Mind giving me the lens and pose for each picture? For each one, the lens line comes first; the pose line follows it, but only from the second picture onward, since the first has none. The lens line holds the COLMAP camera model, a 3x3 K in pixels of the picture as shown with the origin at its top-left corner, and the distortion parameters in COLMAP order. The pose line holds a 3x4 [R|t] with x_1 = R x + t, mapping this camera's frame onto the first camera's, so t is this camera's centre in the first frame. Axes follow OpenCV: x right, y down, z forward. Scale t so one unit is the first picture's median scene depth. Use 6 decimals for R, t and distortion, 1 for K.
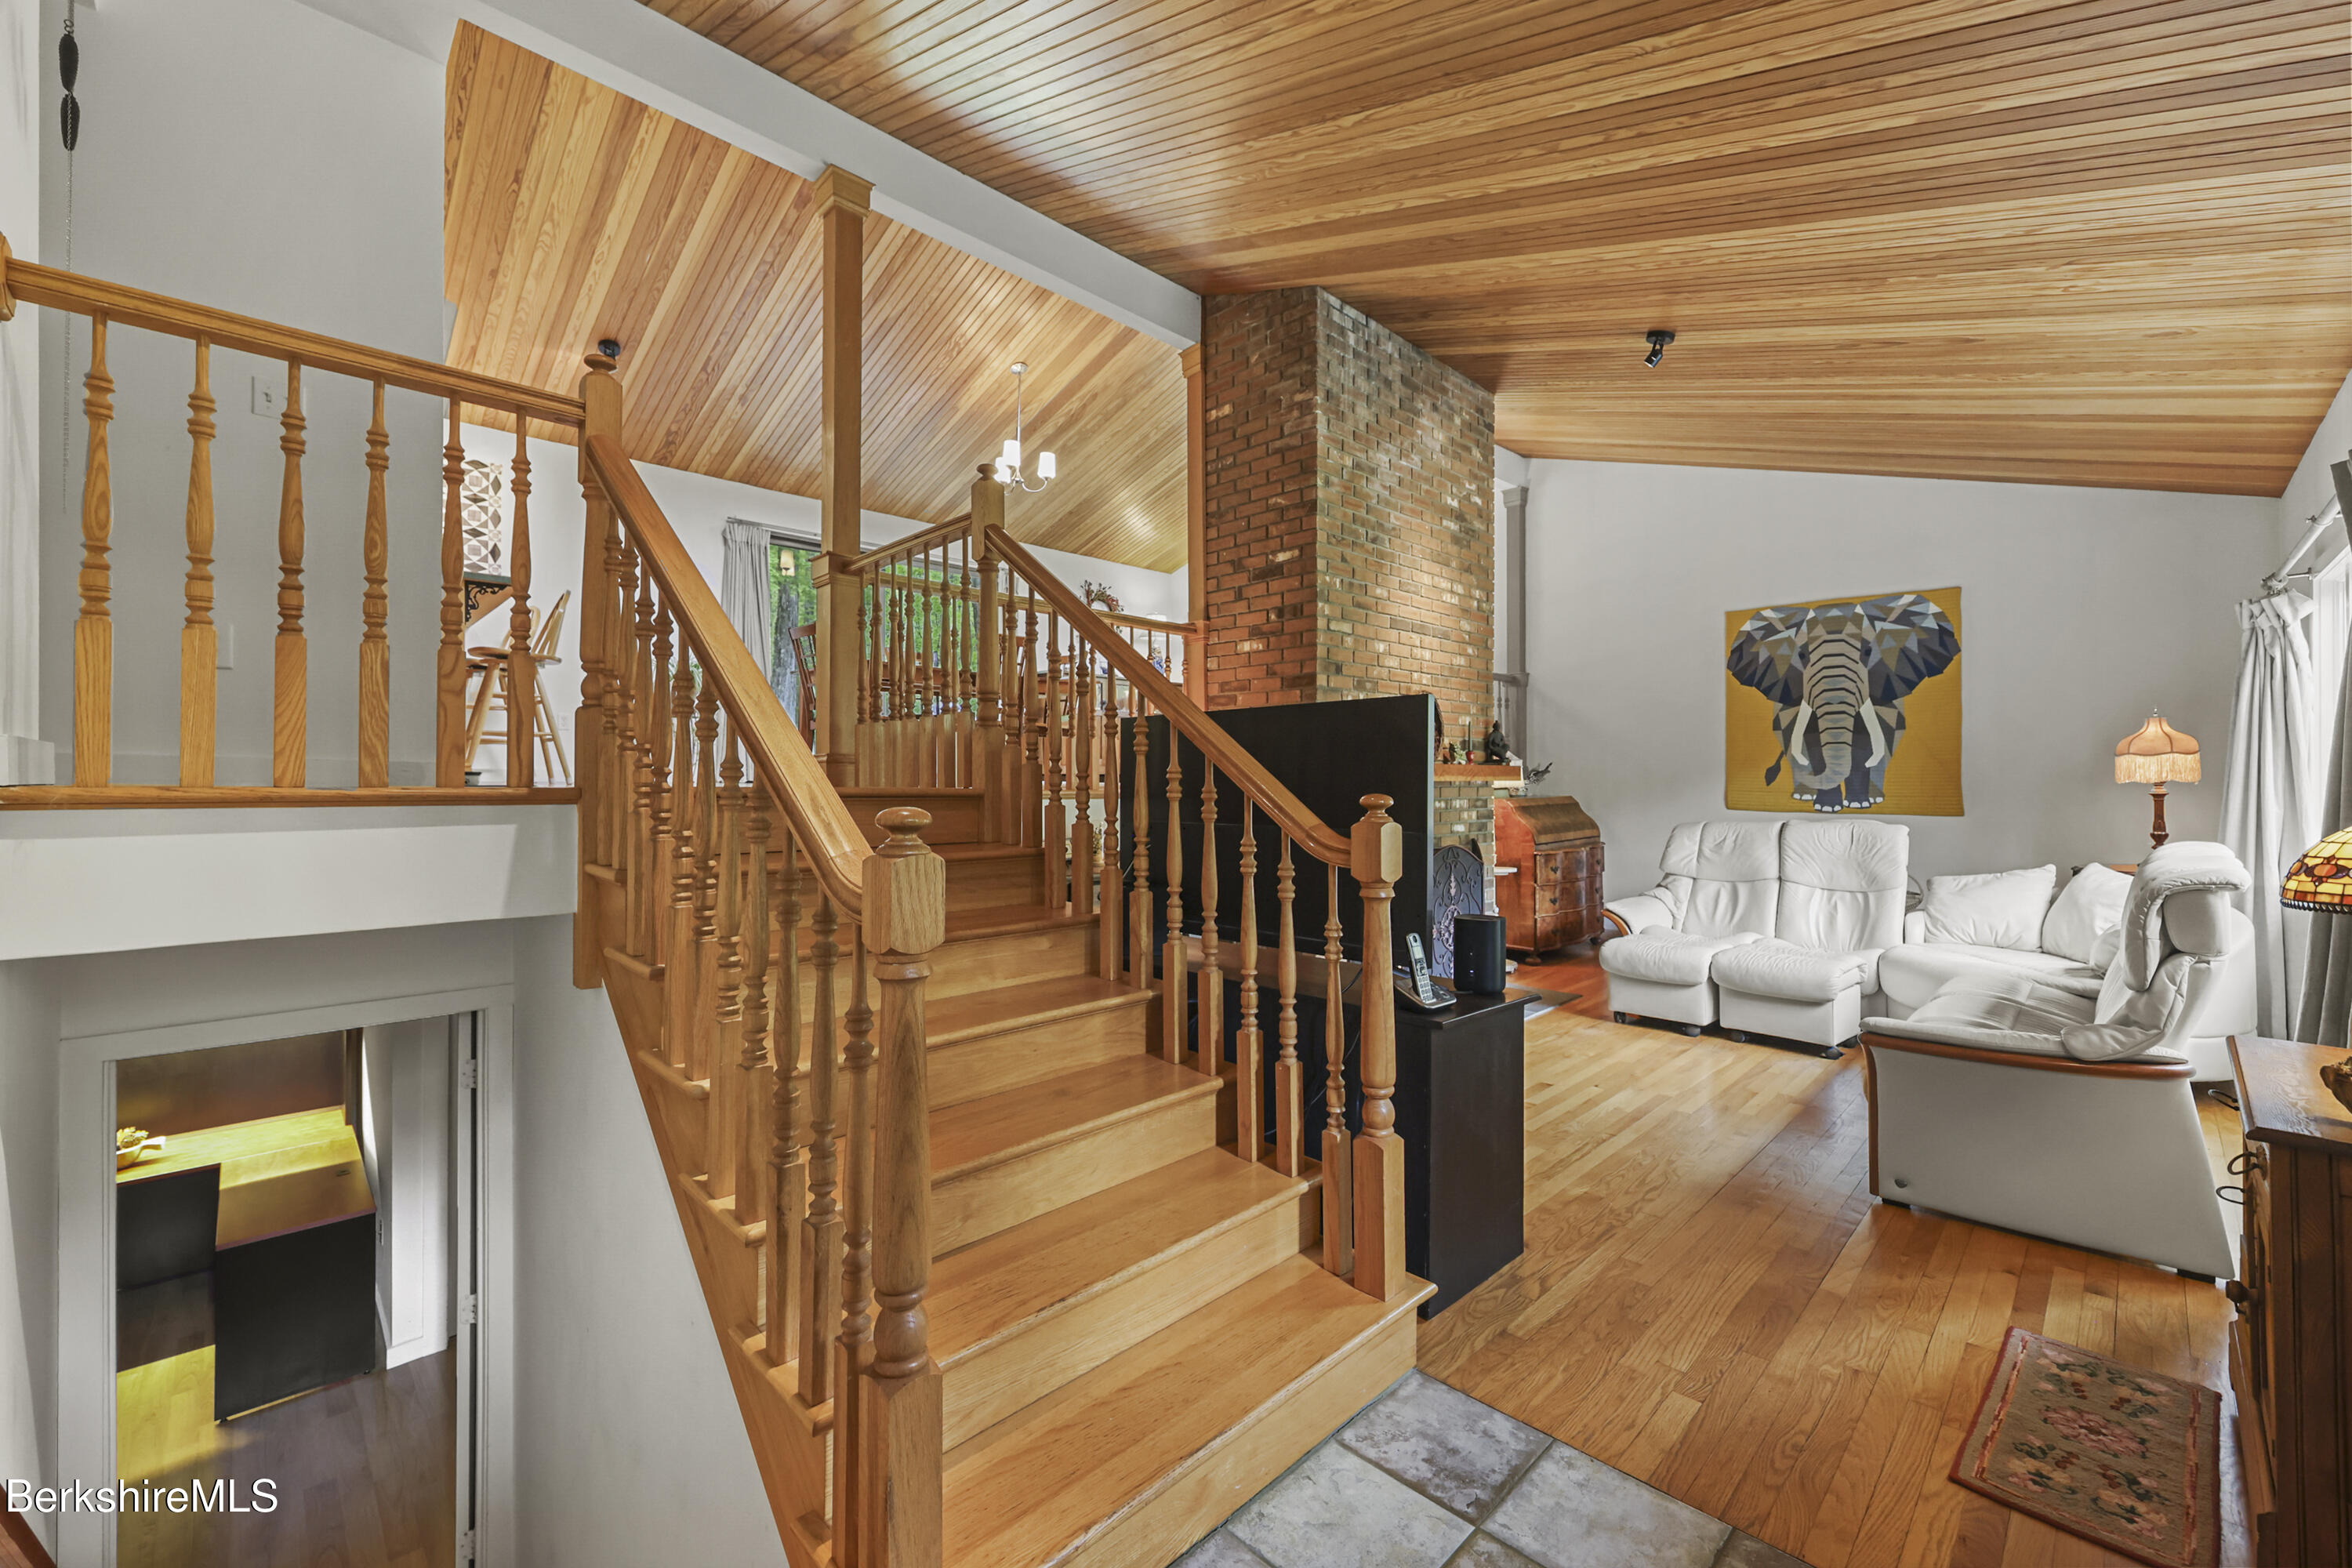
lens RADIAL K [[976.1, 0, 1168.8], [0, 976.1, 782.4], [0, 0, 1]] dist [0.003392, 0.000832]
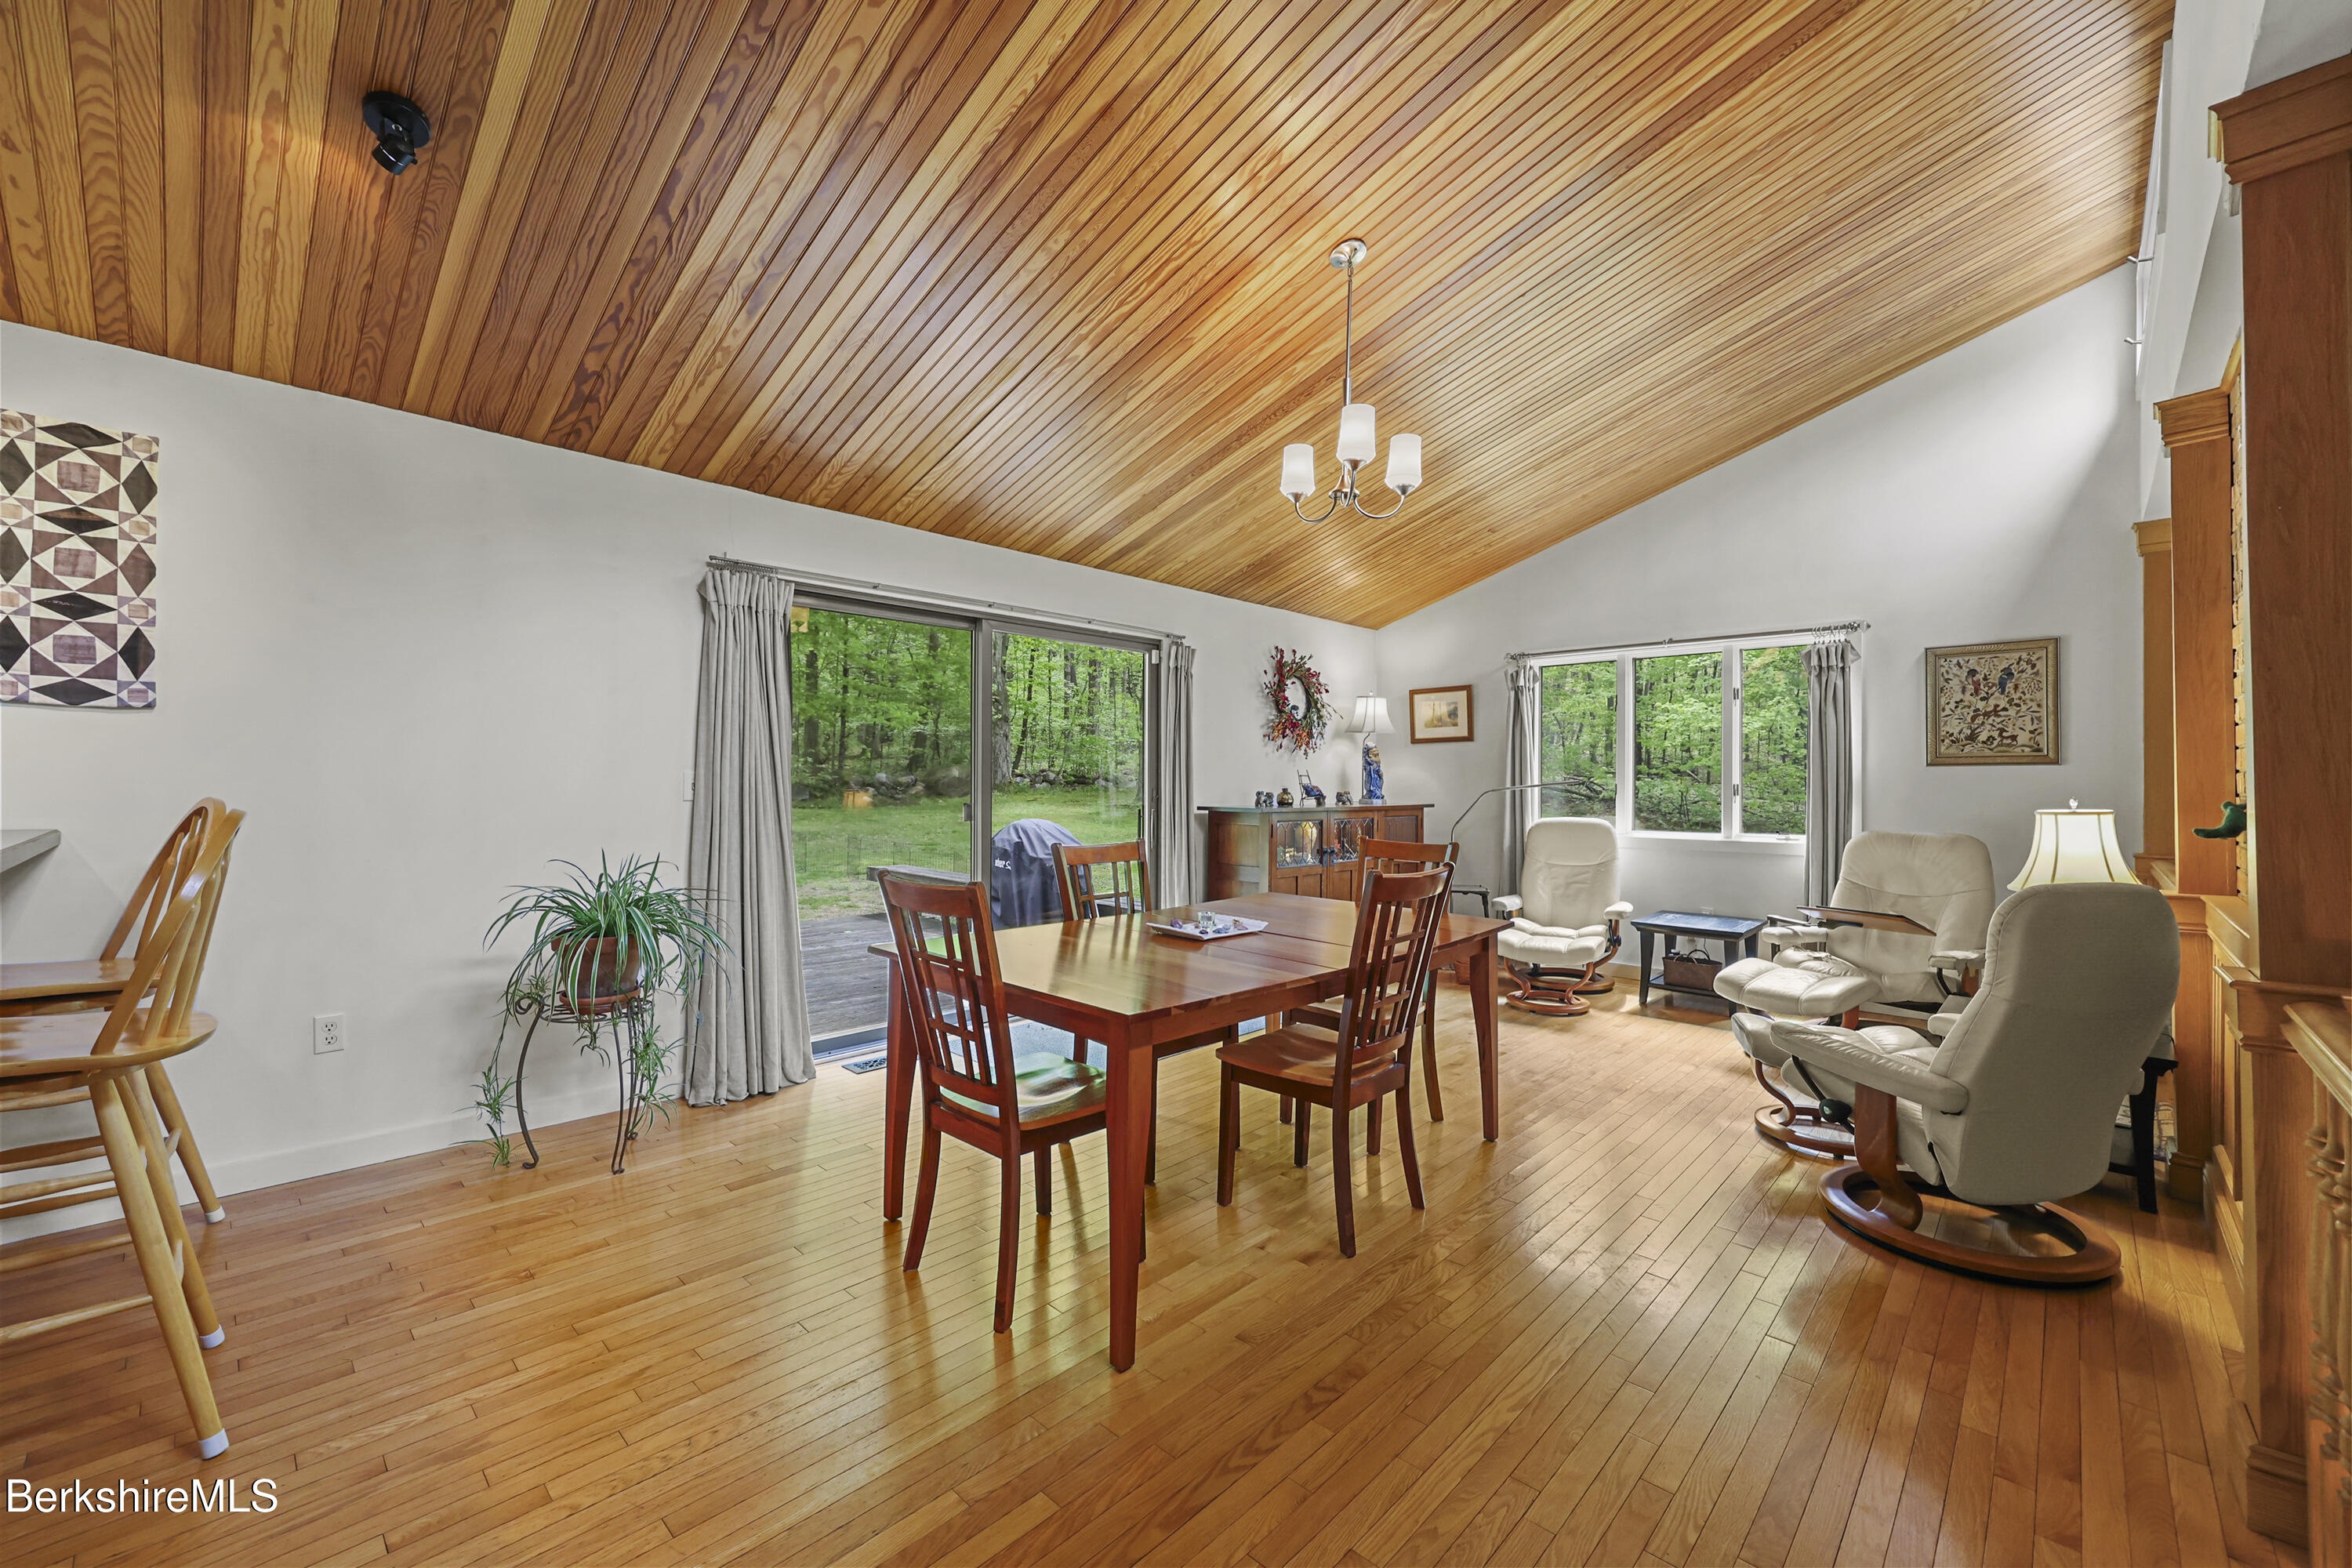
lens RADIAL K [[976.1, 0, 1172.0], [0, 976.1, 779.1], [0, 0, 1]] dist [0.003392, 0.000832]
pose [[0.999426, 0.003851, 0.033663, -0.266228], [-0.003592, 0.999963, -0.007754, -0.177568], [-0.033692, 0.007629, 0.999403, 0.567893]]
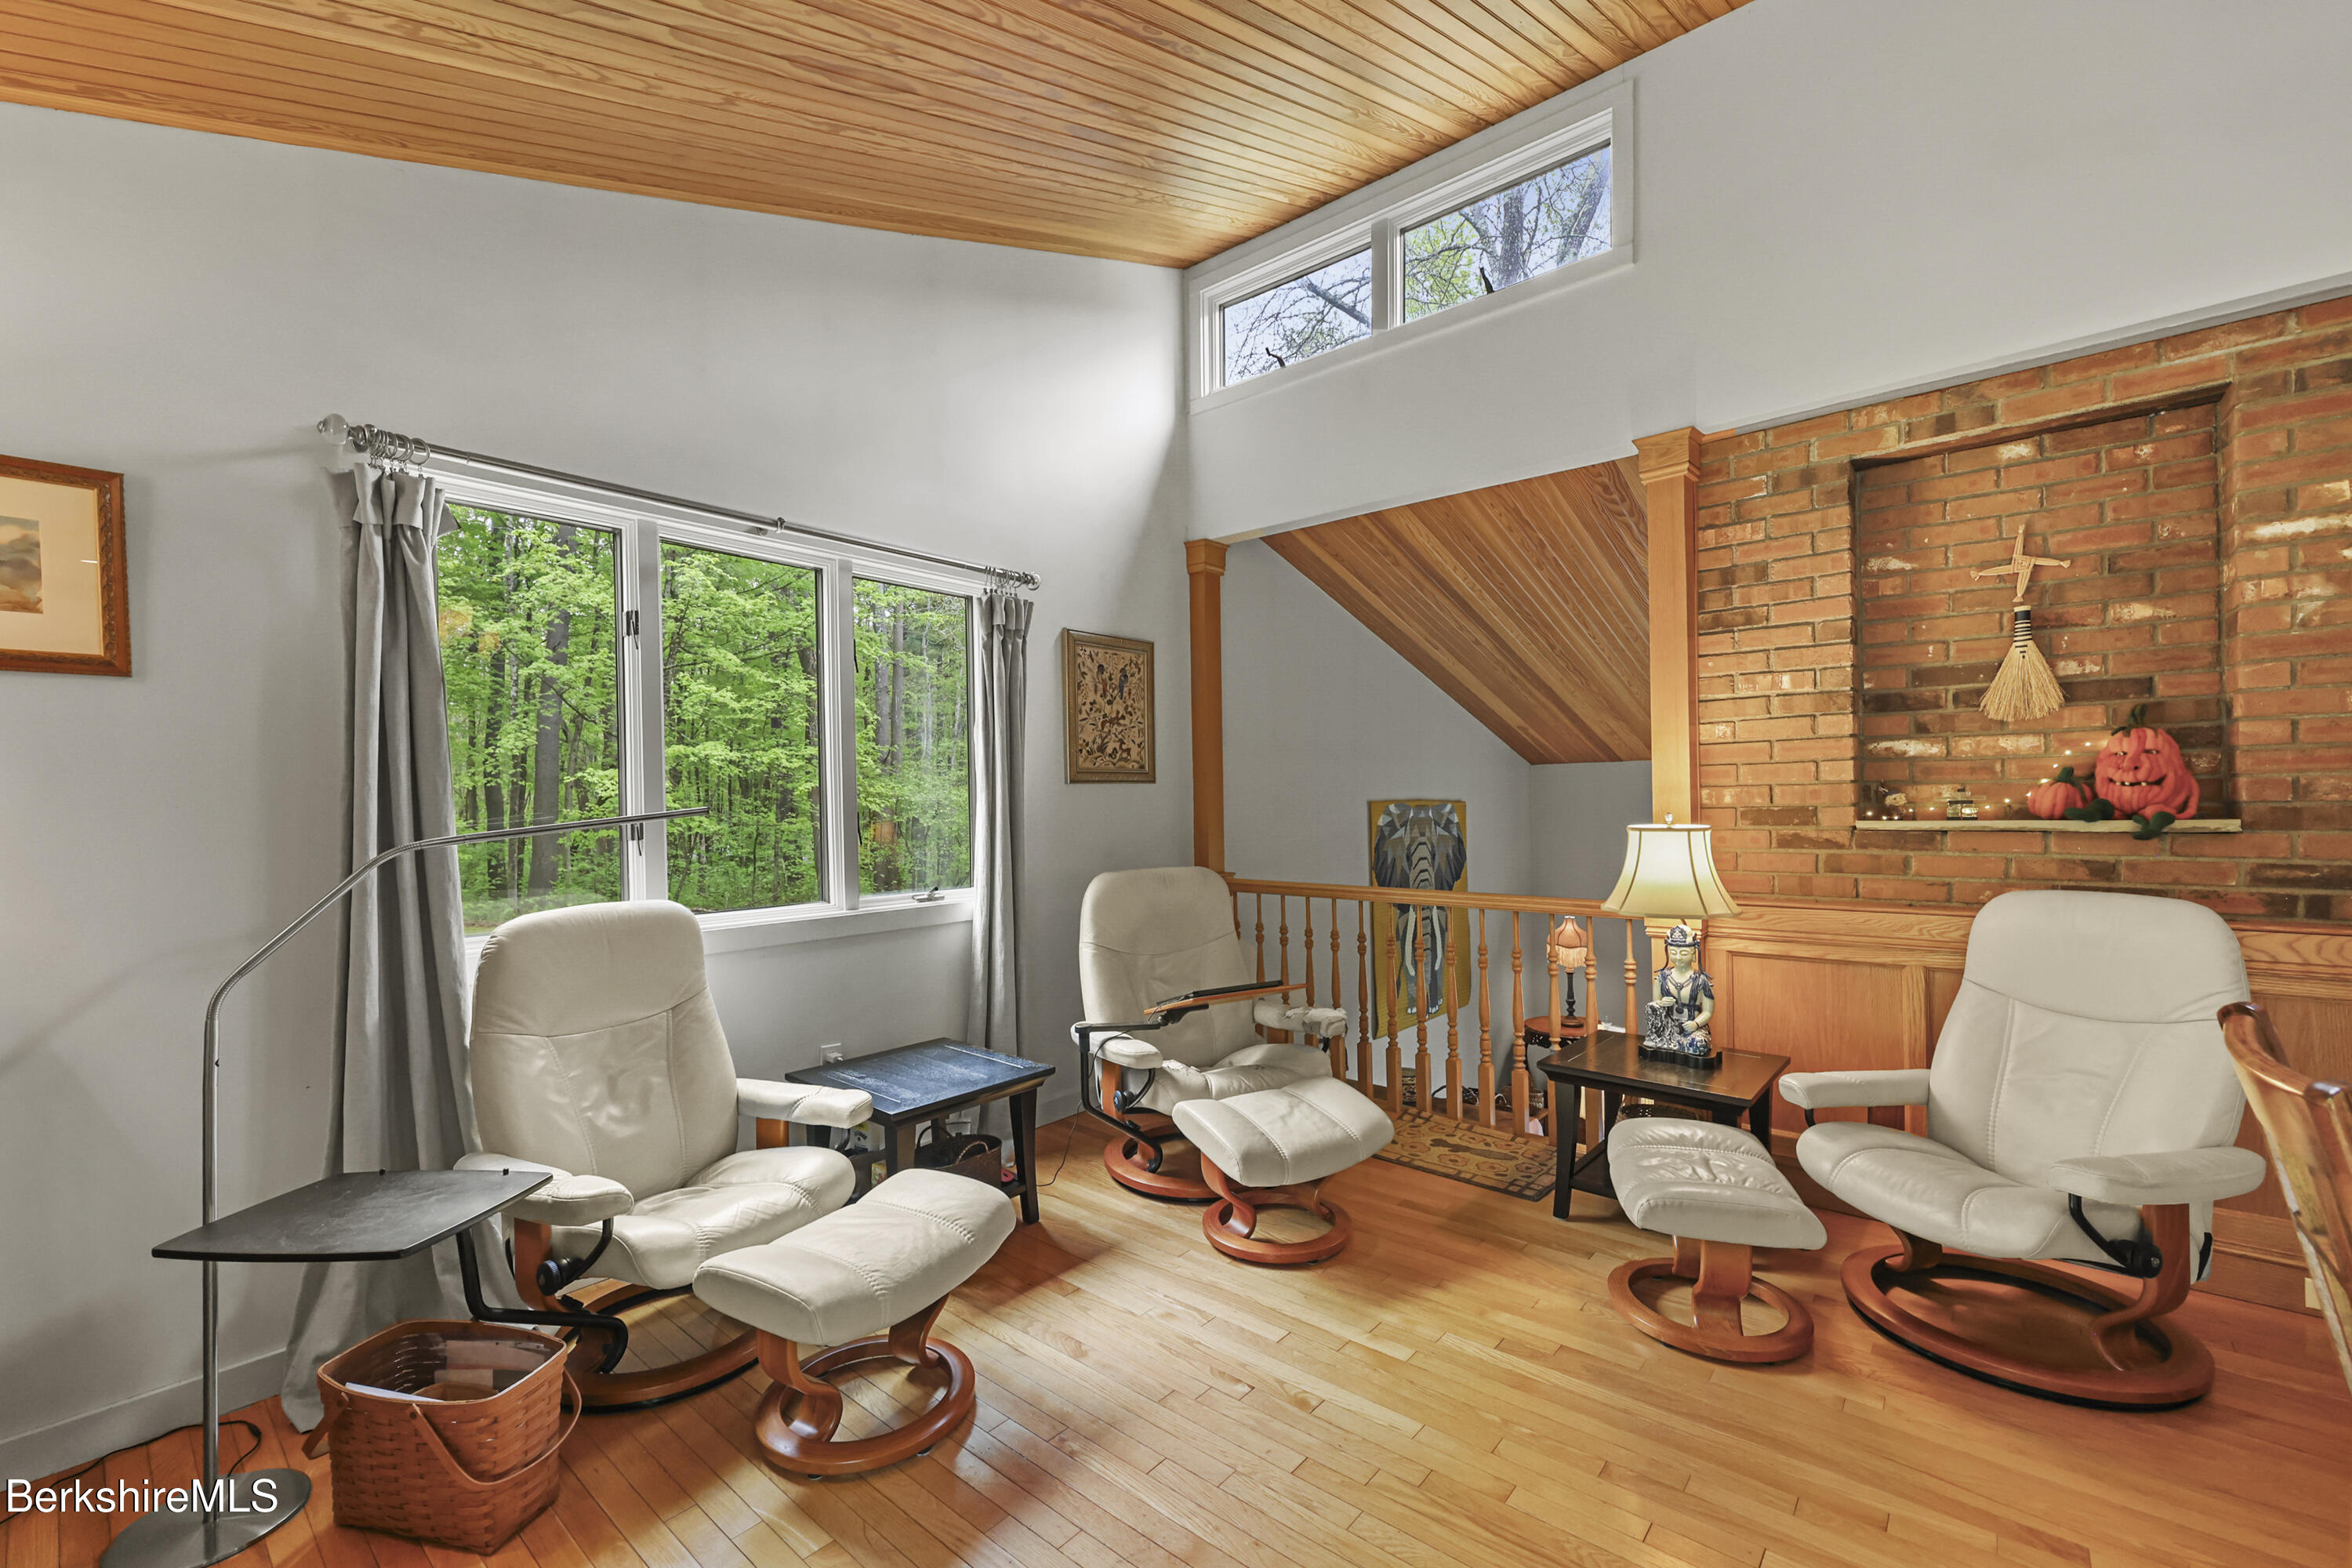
lens RADIAL K [[976.1, 0, 1193.8], [0, 976.1, 803.7], [0, 0, 1]] dist [0.003392, 0.000832]
pose [[-0.087358, -0.001568, 0.996176, -0.237943], [0.015823, 0.999870, 0.002961, -0.184047], [-0.996051, 0.016022, -0.087322, 1.277671]]
